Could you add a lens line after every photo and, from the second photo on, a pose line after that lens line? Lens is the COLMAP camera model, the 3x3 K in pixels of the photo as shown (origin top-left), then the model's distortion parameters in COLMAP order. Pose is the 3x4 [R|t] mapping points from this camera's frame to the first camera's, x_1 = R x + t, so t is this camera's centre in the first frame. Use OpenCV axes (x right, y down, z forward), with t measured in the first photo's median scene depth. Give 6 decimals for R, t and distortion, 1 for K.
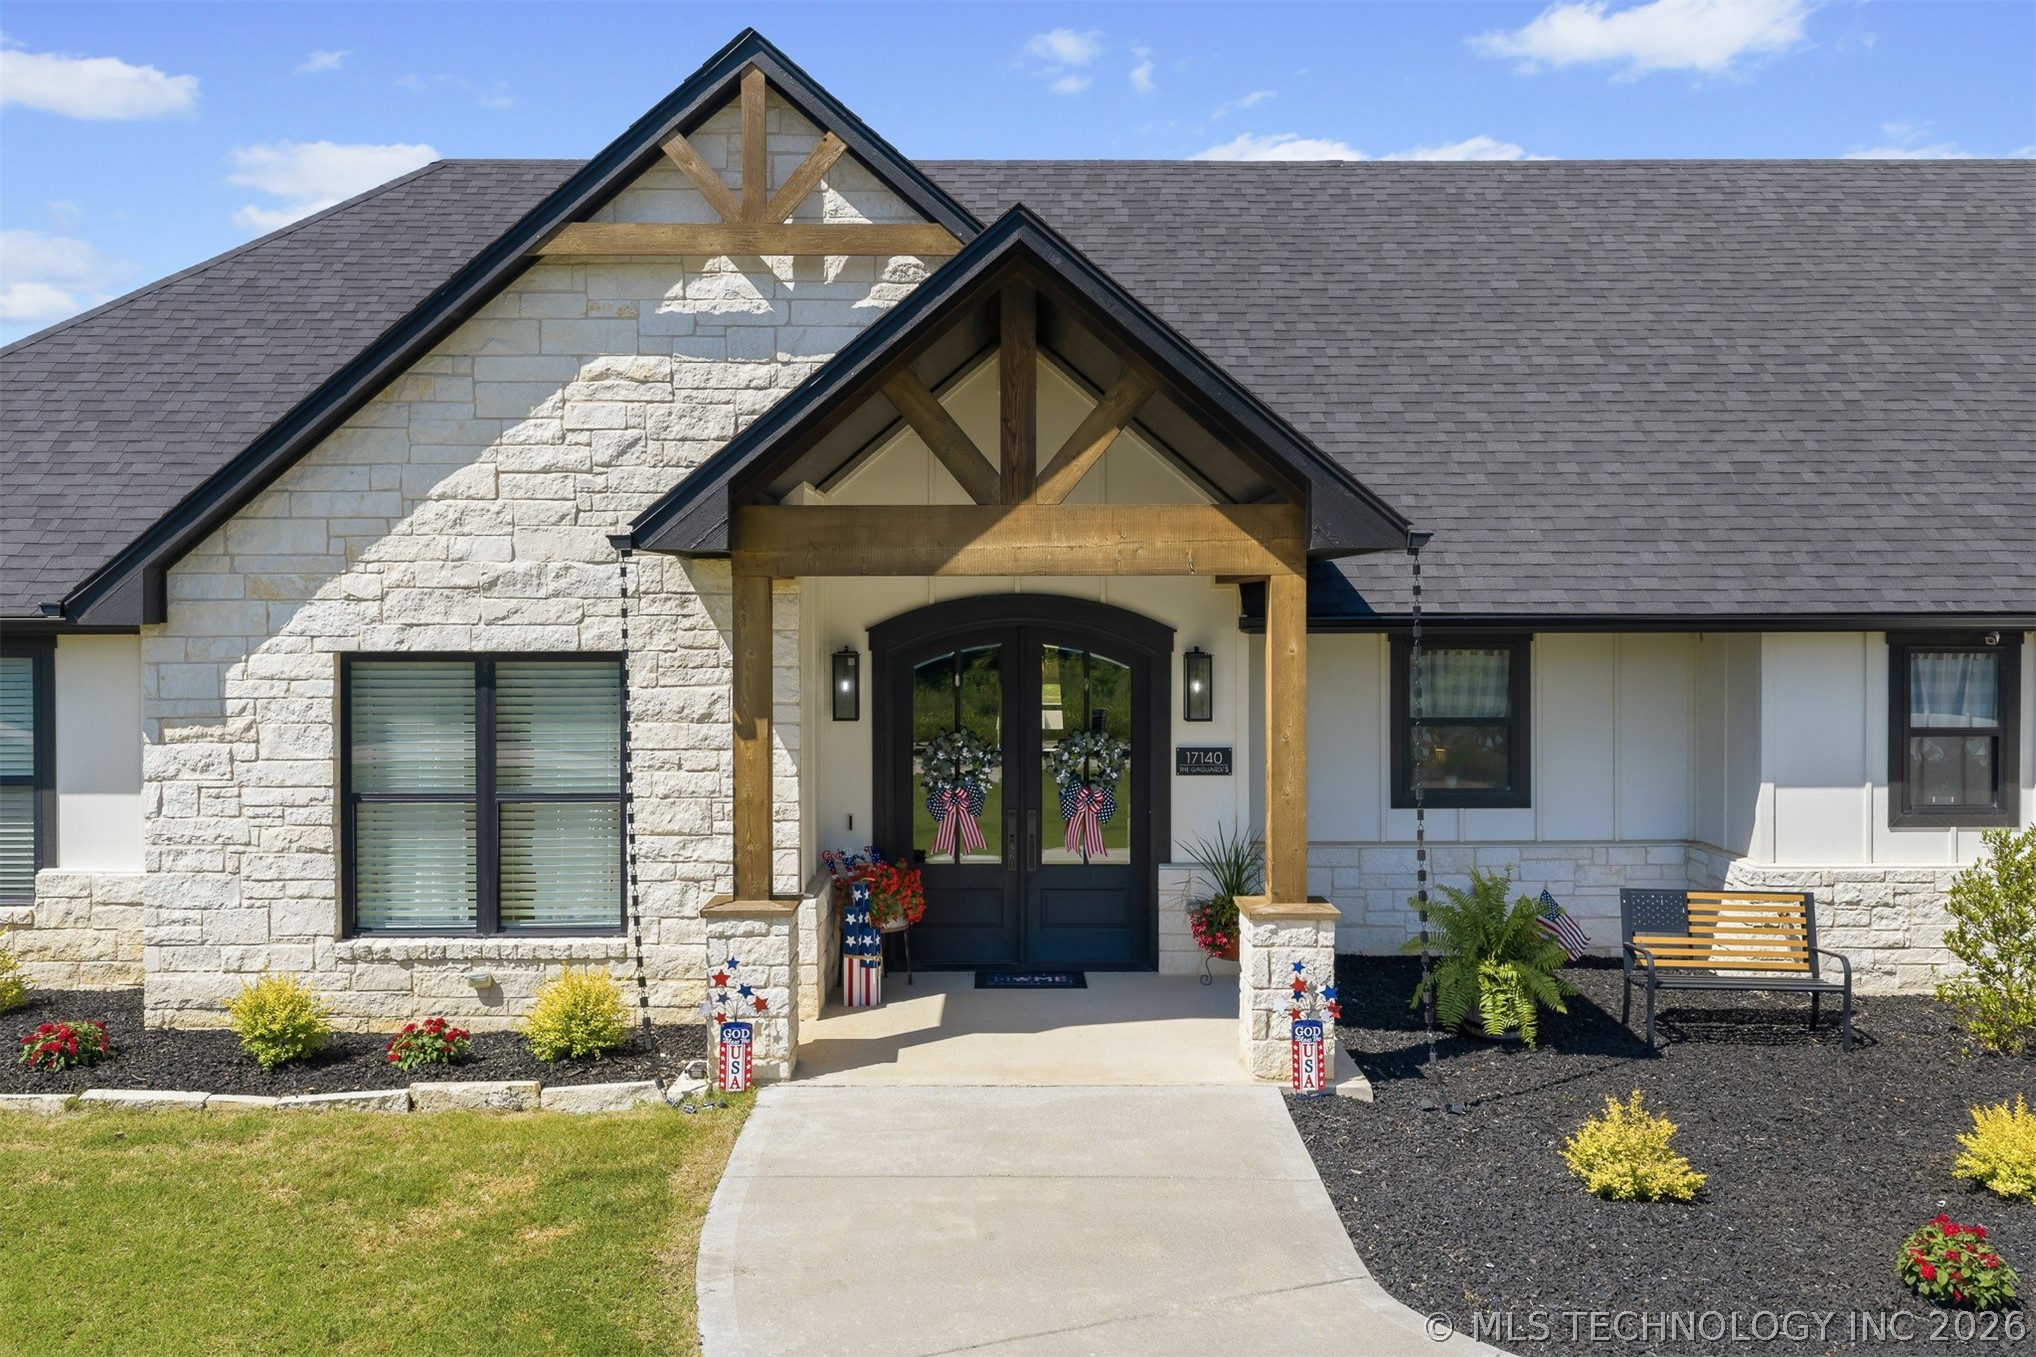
lens RADIAL K [[1723.1, 0, 1010.2], [0, 1723.1, 584.2], [0, 0, 1]] dist [-0.002775, -0.003101]
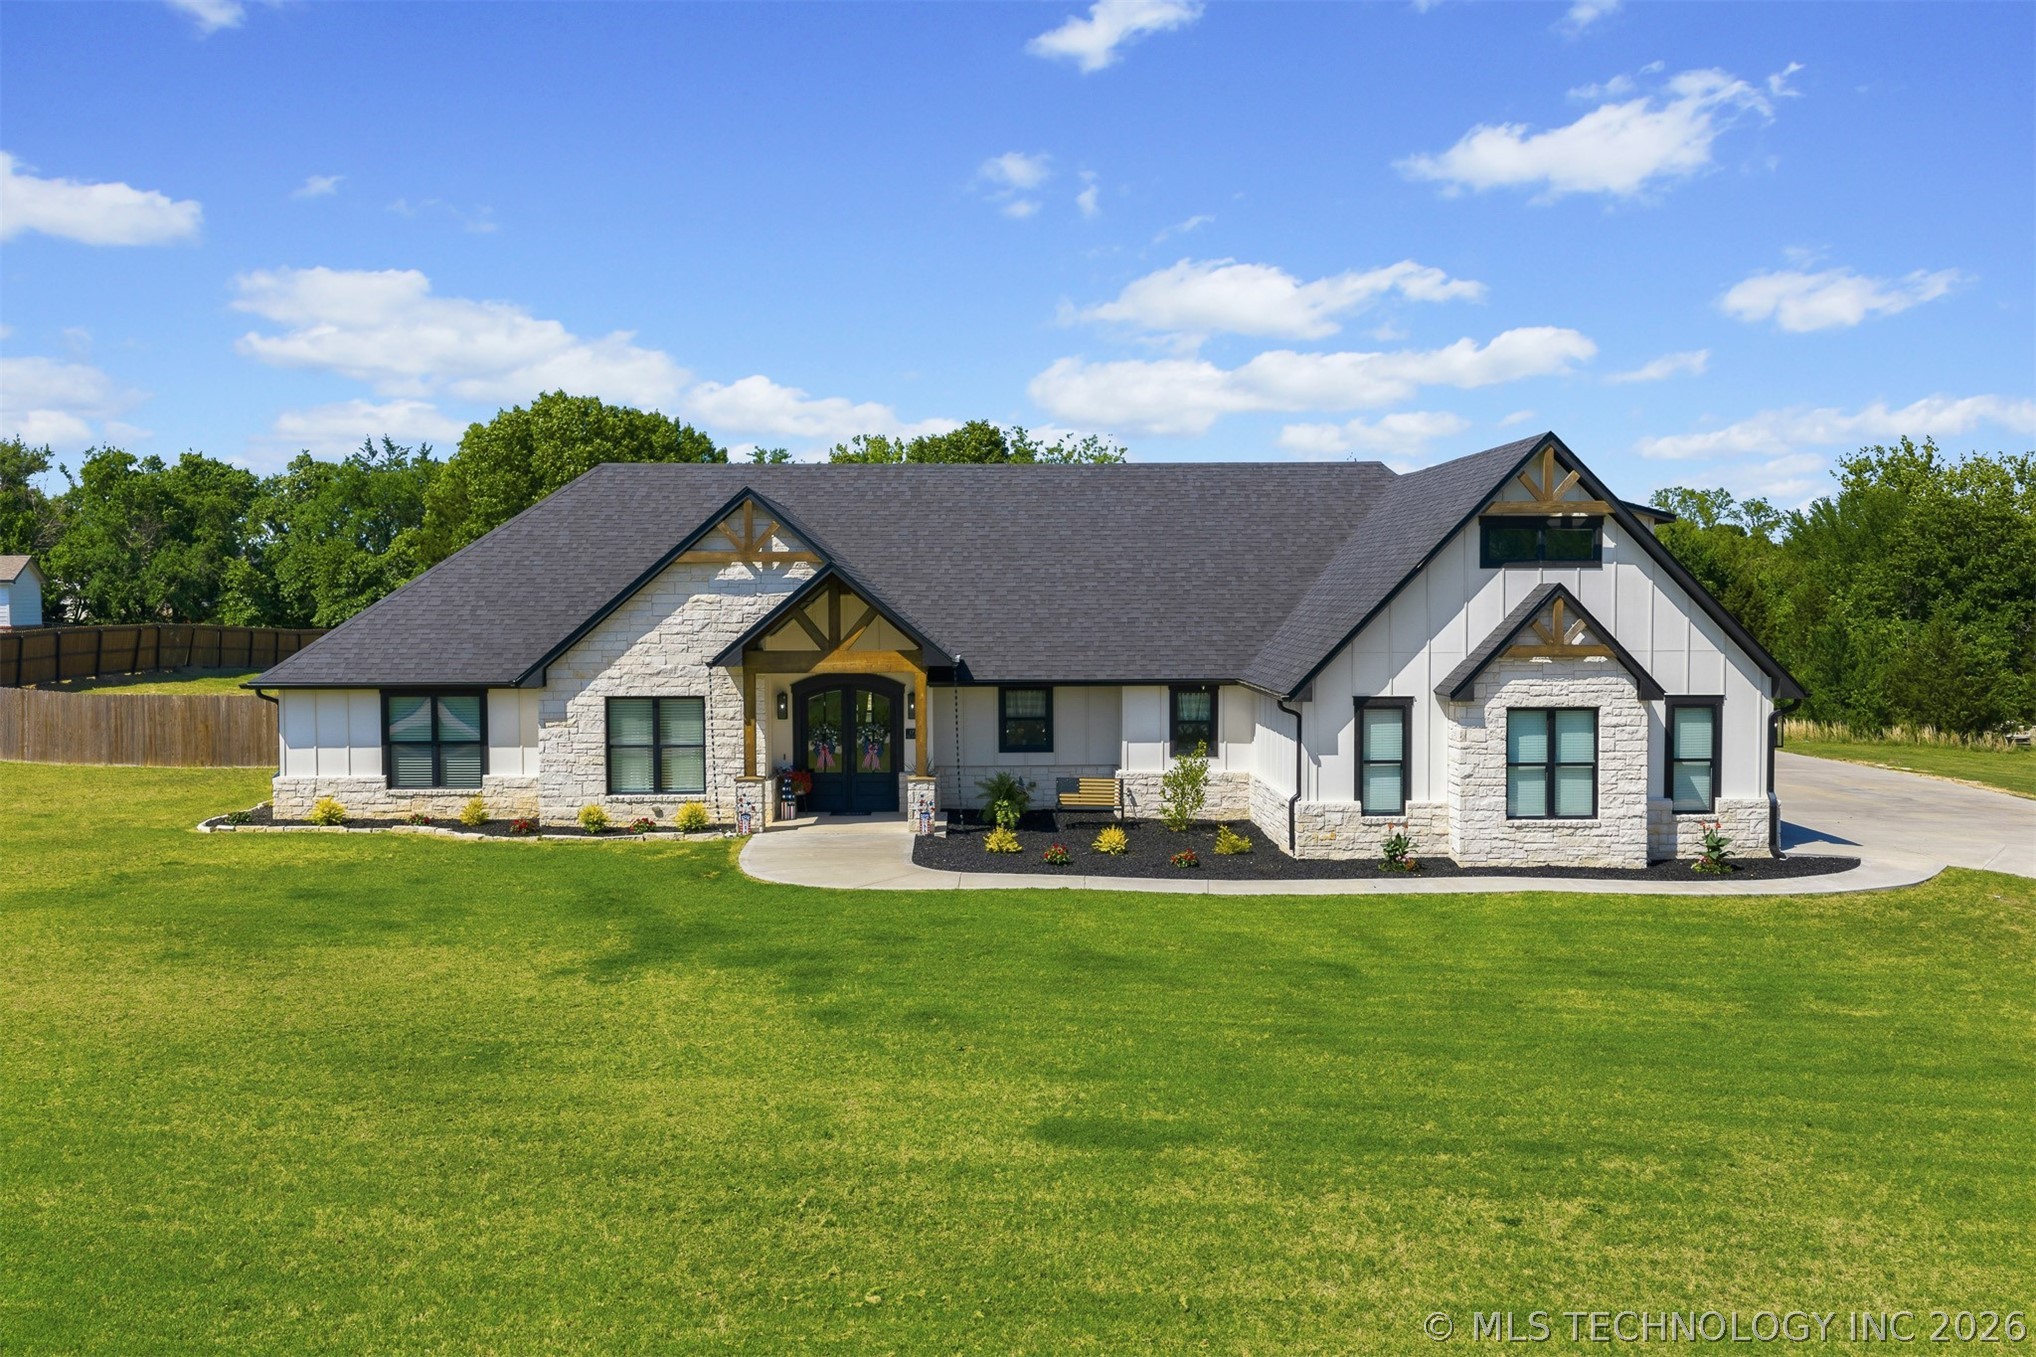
lens RADIAL K [[1611.4, 0, 1015.7], [0, 1611.4, 629.0], [0, 0, 1]] dist [-0.000574, -0.000034]
pose [[0.999574, -0.001710, 0.029147, 0.221755], [0.000923, 0.999635, 0.026996, -0.146623], [-0.029183, -0.026957, 0.999211, -1.729466]]
